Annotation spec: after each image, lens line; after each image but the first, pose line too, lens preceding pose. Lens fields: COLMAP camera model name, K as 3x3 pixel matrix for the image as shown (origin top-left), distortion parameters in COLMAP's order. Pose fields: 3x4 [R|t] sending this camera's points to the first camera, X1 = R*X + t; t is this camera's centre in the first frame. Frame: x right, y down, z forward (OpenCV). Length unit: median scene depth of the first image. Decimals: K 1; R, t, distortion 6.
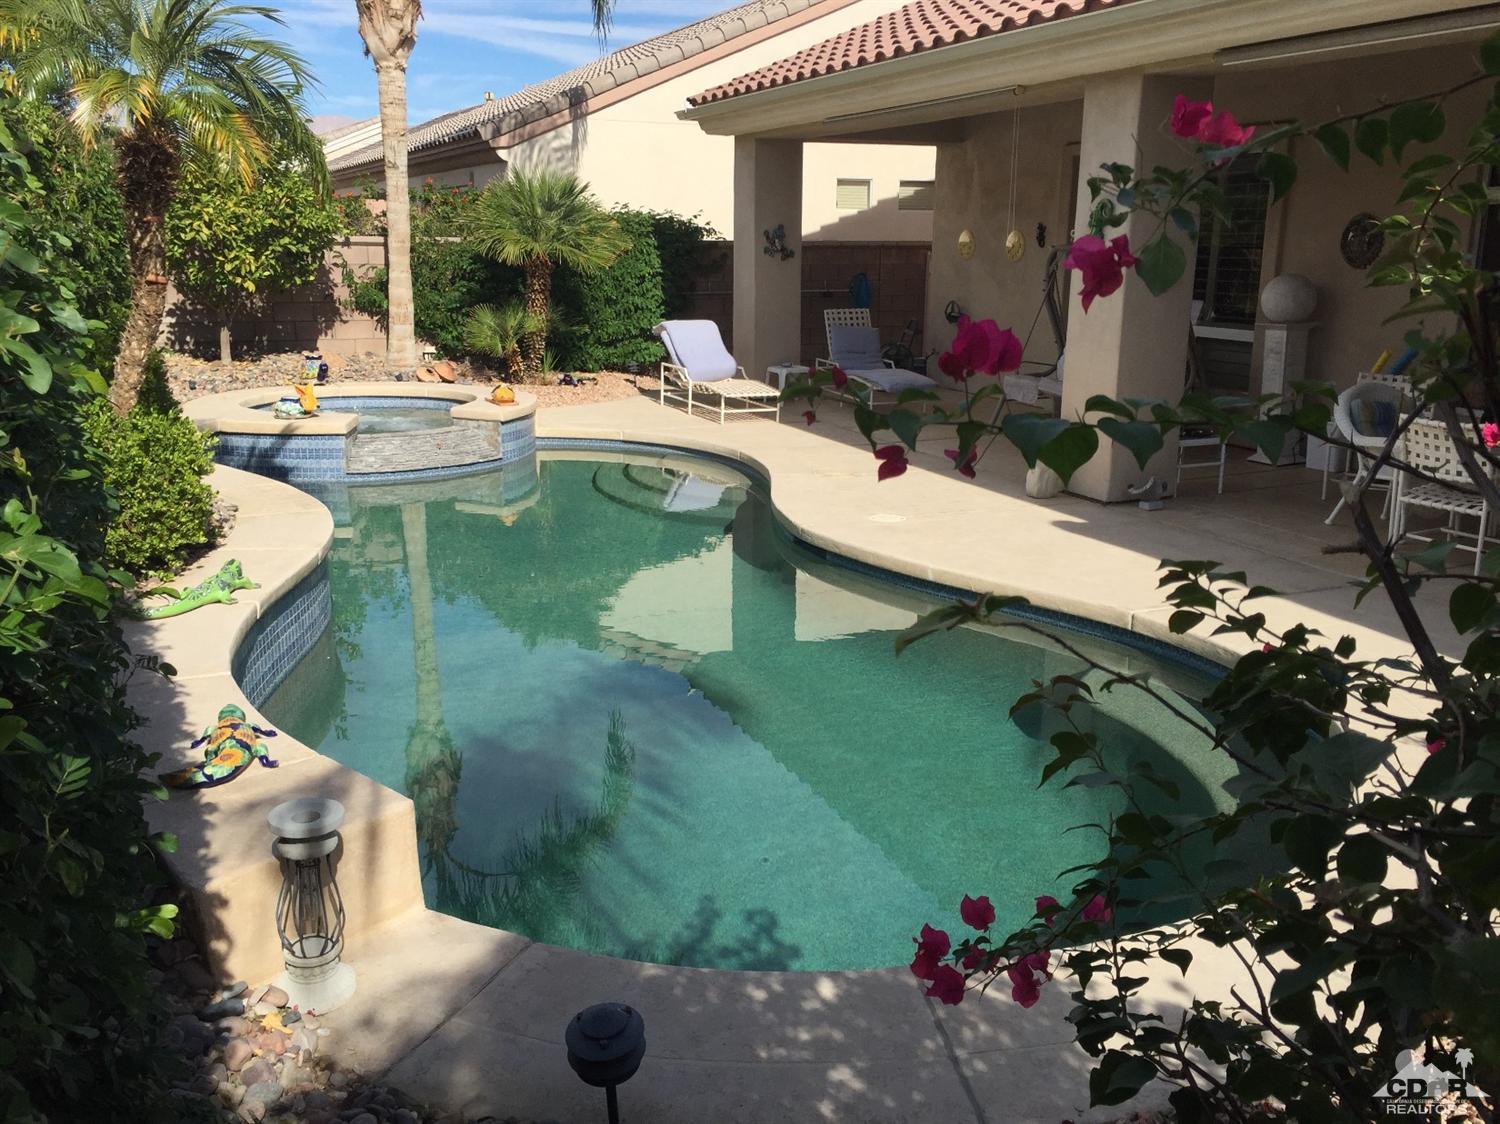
lens RADIAL K [[1278.9, 0, 748.1], [0, 1278.9, 551.1], [0, 0, 1]] dist [0.087452, -0.123076]
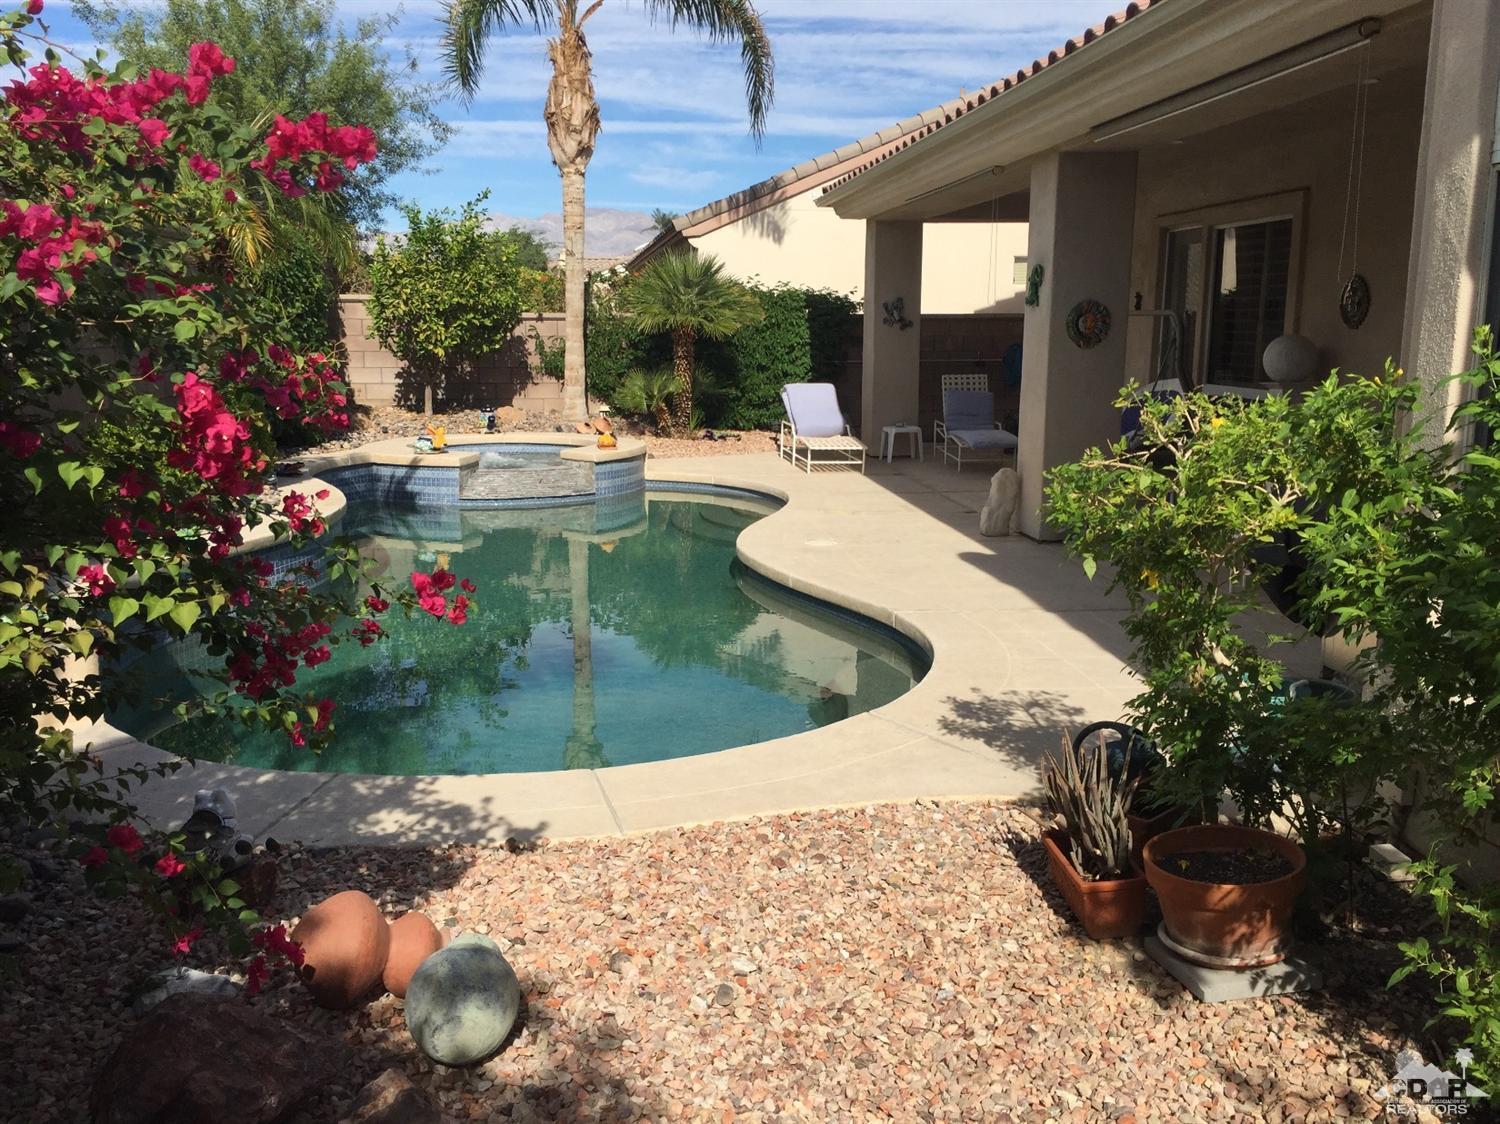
lens RADIAL K [[1278.9, 0, 743.2], [0, 1278.9, 537.4], [0, 0, 1]] dist [0.087452, -0.123076]
pose [[0.956400, 0.042367, -0.288970, 0.227605], [-0.064131, 0.995739, -0.066266, 0.029907], [0.284932, 0.081909, 0.955042, -0.061993]]
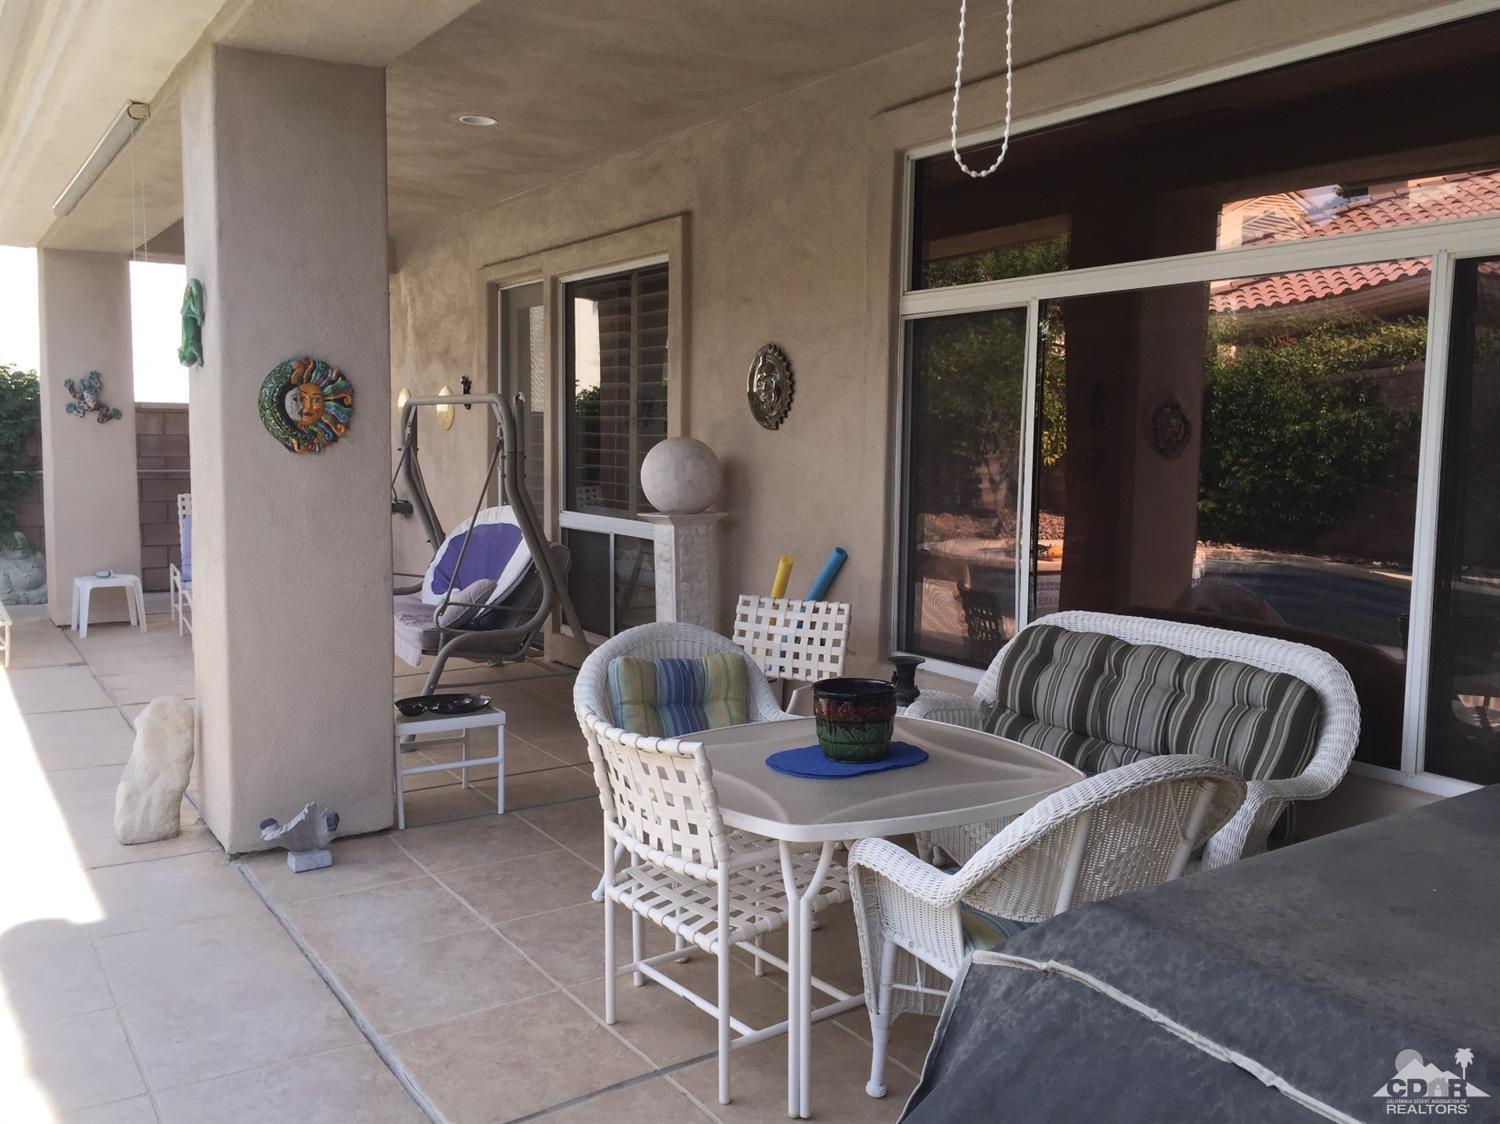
lens RADIAL K [[1278.9, 0, 767.5], [0, 1278.9, 561.2], [0, 0, 1]] dist [0.087452, -0.123076]
pose [[0.983007, -0.009330, 0.183333, 0.255563], [0.035106, 0.989829, -0.137862, -0.048478], [-0.180182, 0.141955, 0.973336, 0.287937]]
